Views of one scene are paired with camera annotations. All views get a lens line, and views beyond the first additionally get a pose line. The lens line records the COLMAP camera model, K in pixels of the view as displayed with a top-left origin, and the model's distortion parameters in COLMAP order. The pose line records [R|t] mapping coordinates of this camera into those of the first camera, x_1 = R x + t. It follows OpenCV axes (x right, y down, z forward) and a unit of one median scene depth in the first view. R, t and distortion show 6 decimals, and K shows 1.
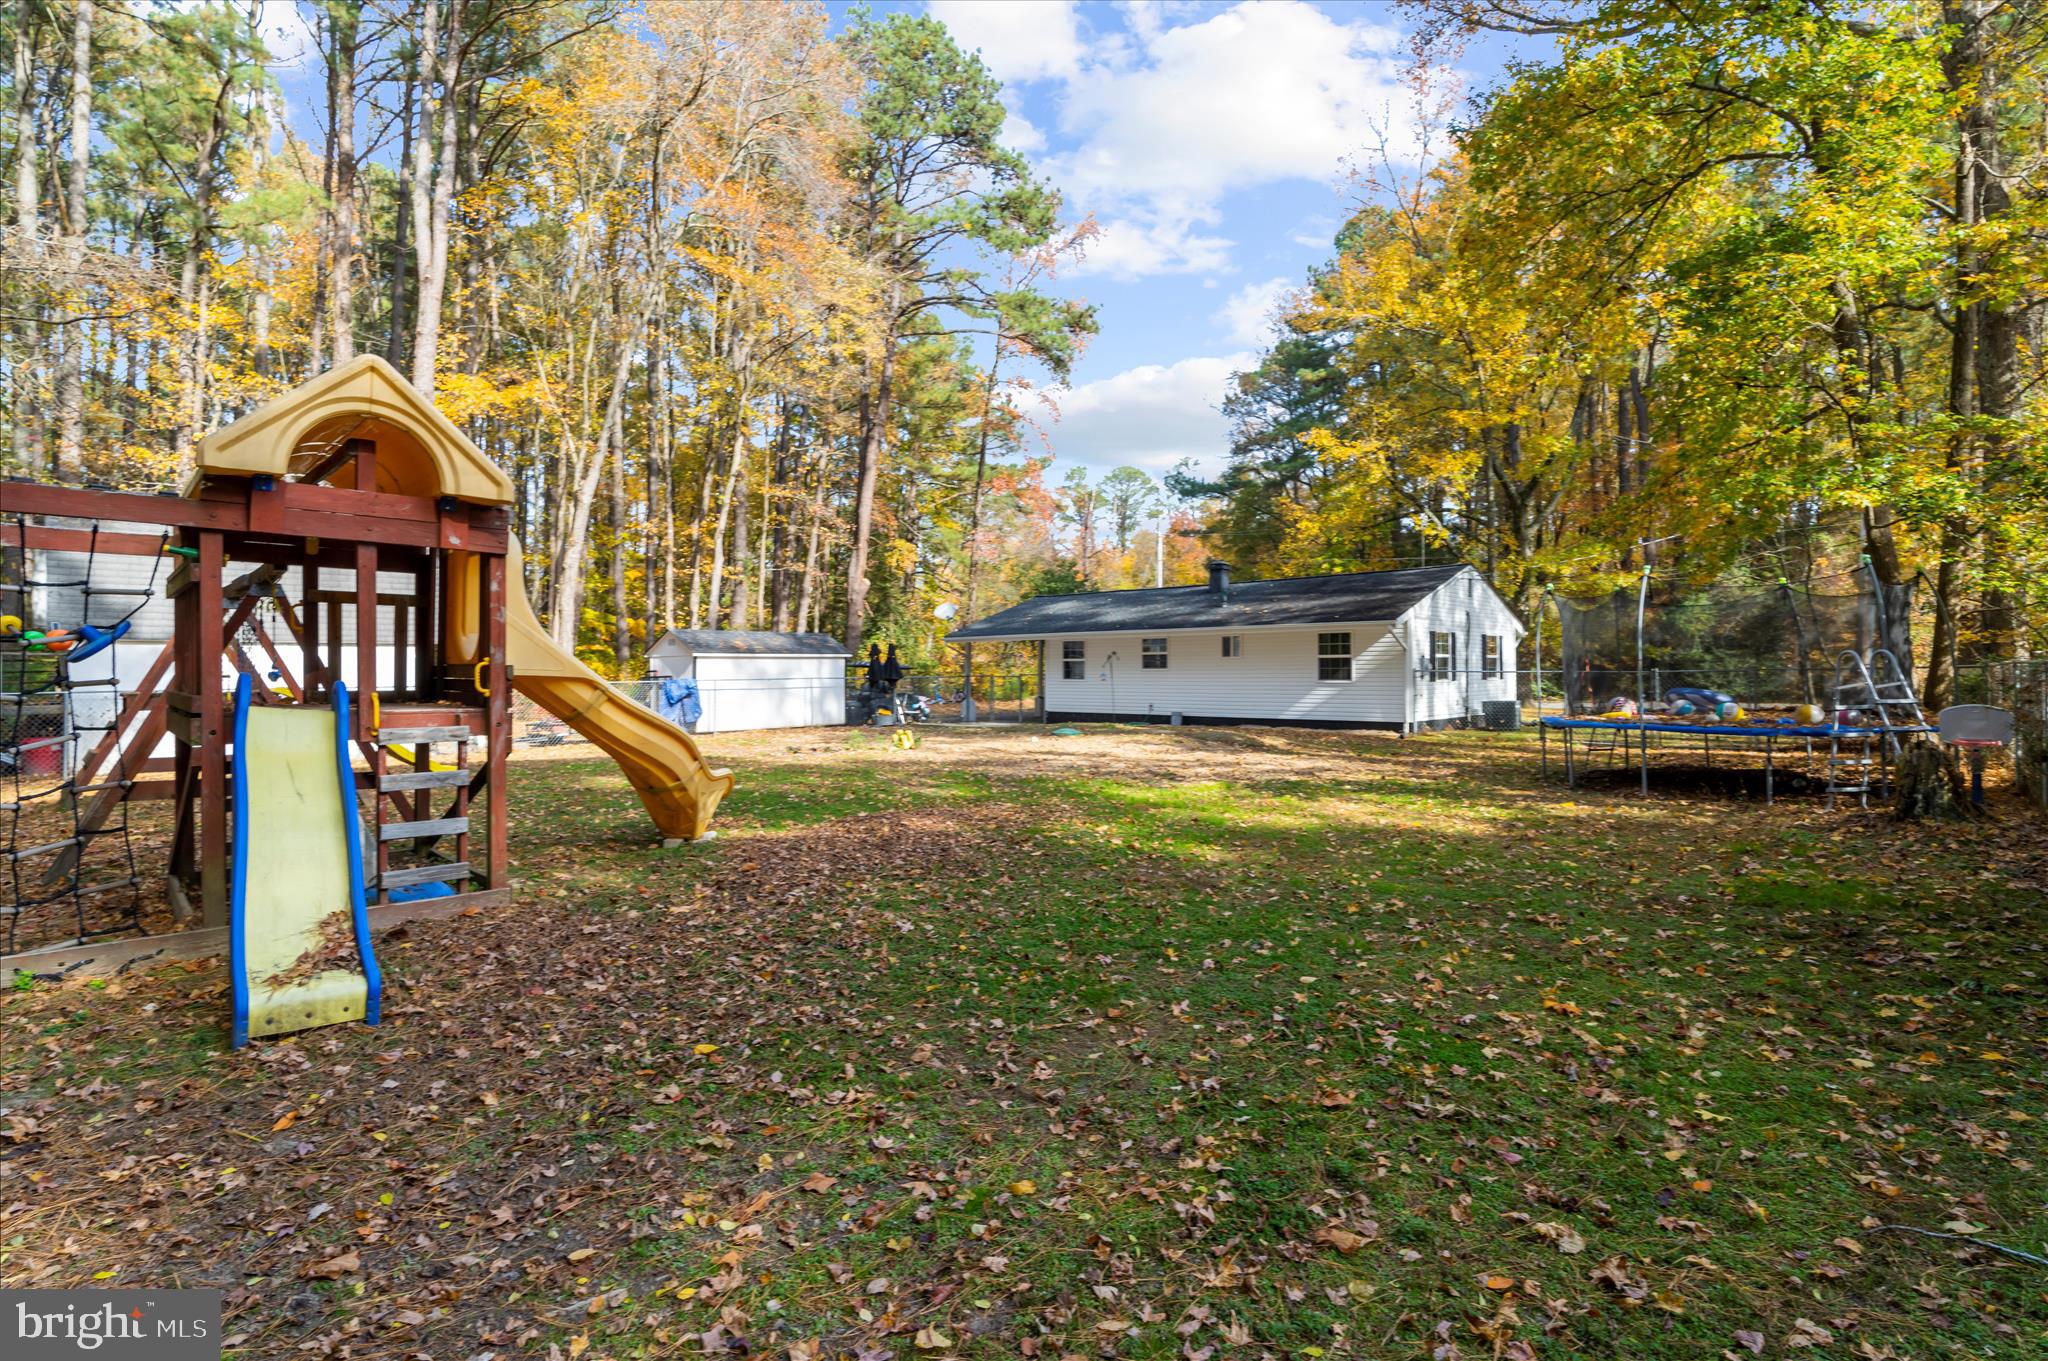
lens RADIAL K [[930.5, 0, 996.6], [0, 930.5, 668.4], [0, 0, 1]] dist [-0.013845, 0.000521]
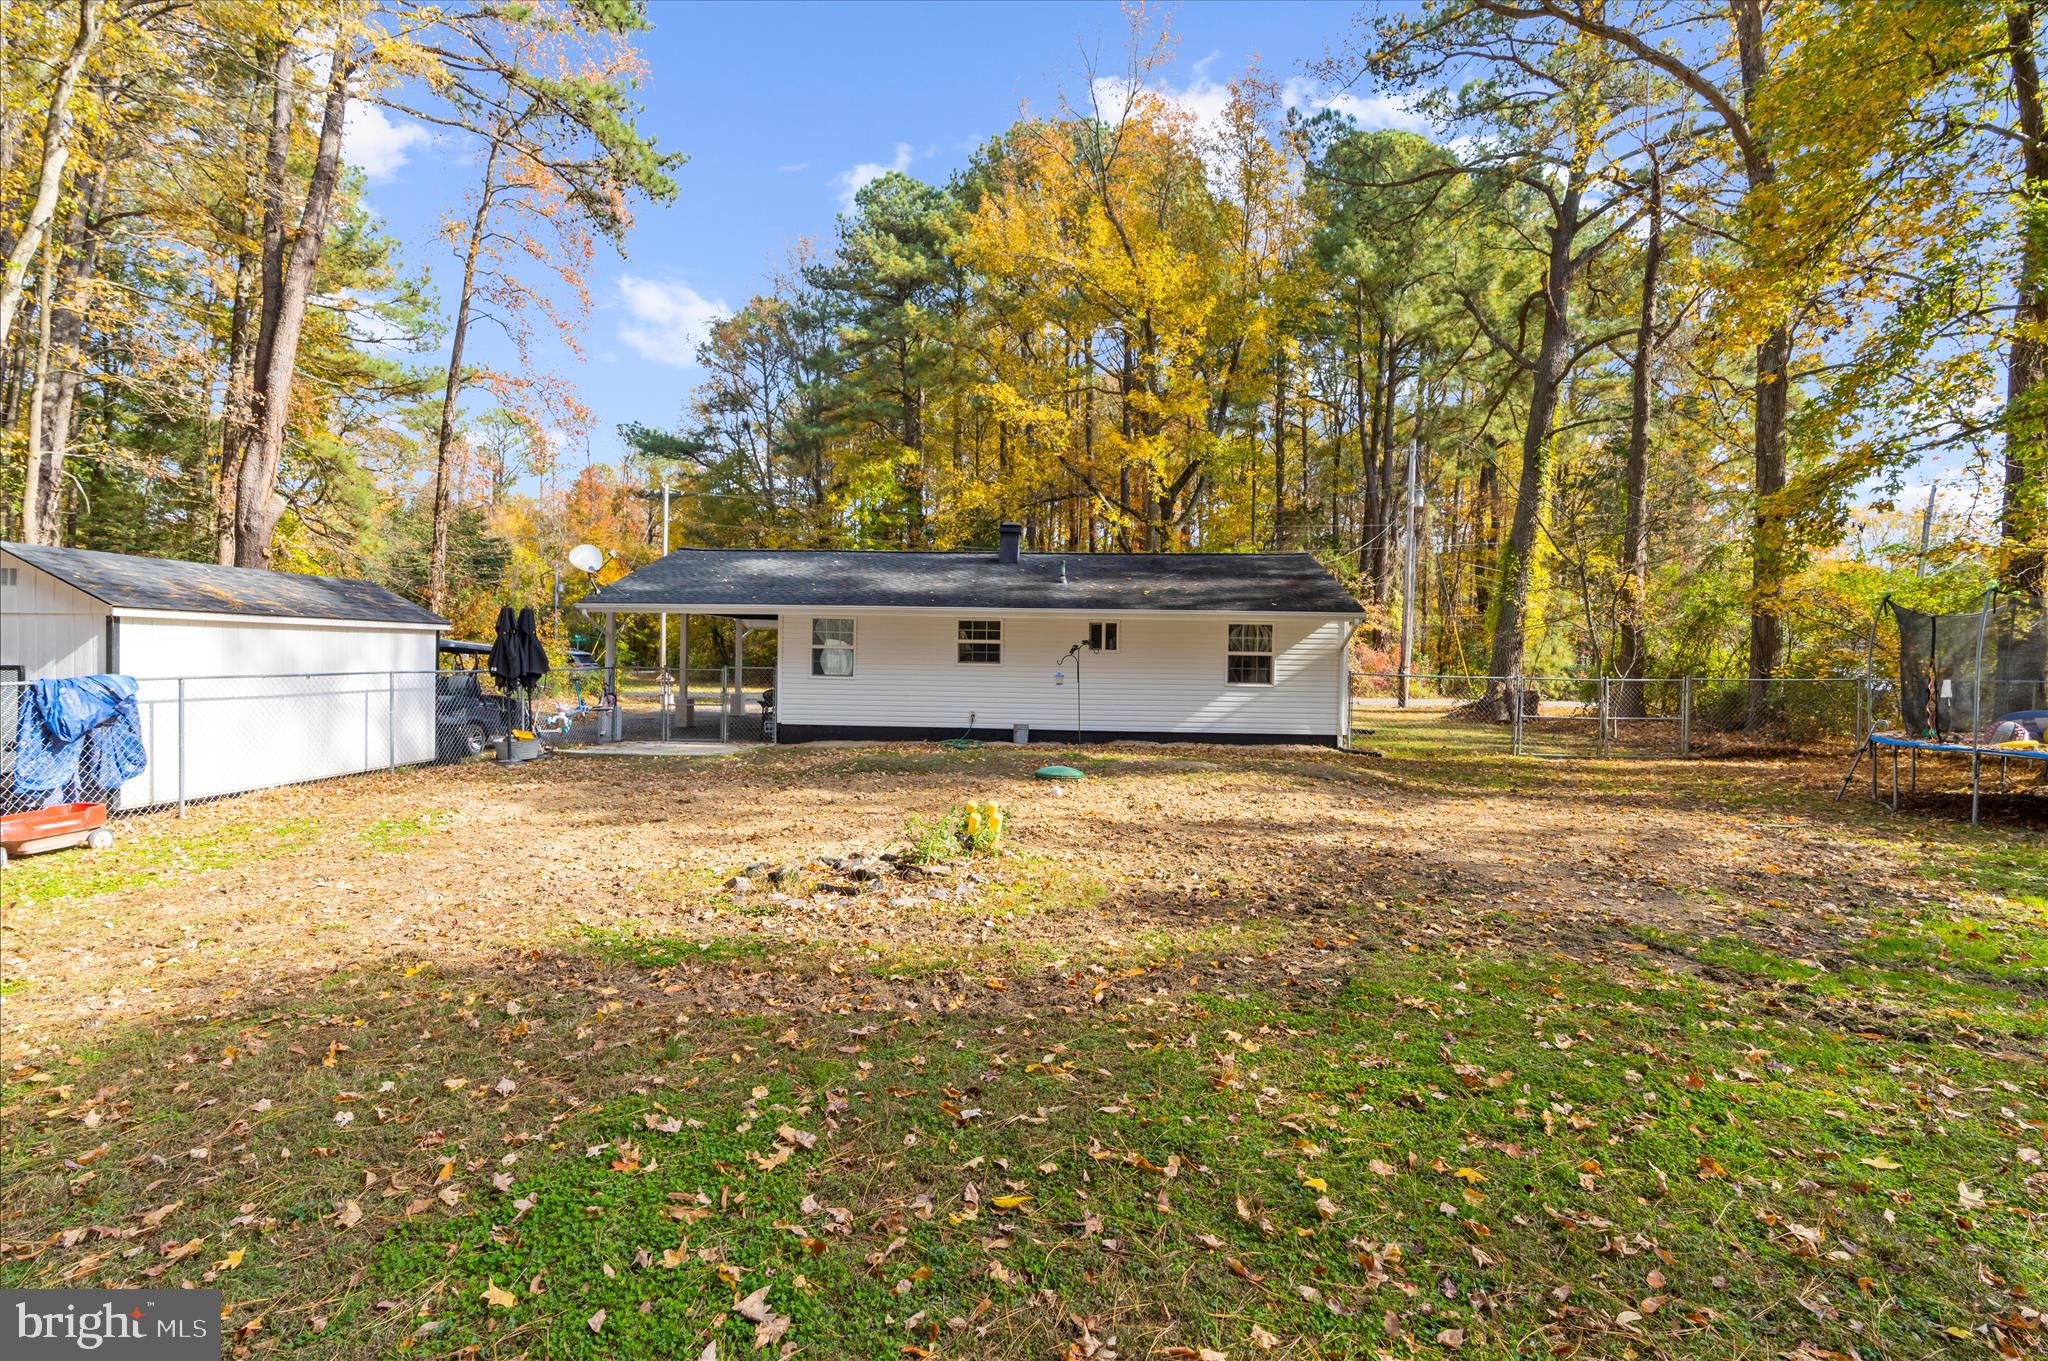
lens RADIAL K [[930.5, 0, 996.6], [0, 930.5, 668.4], [0, 0, 1]] dist [-0.013845, 0.000521]
pose [[0.779035, 0.009940, 0.626902, -0.267040], [-0.022496, 0.999674, 0.012105, -0.004586], [-0.626577, -0.023533, 0.779004, 0.435549]]
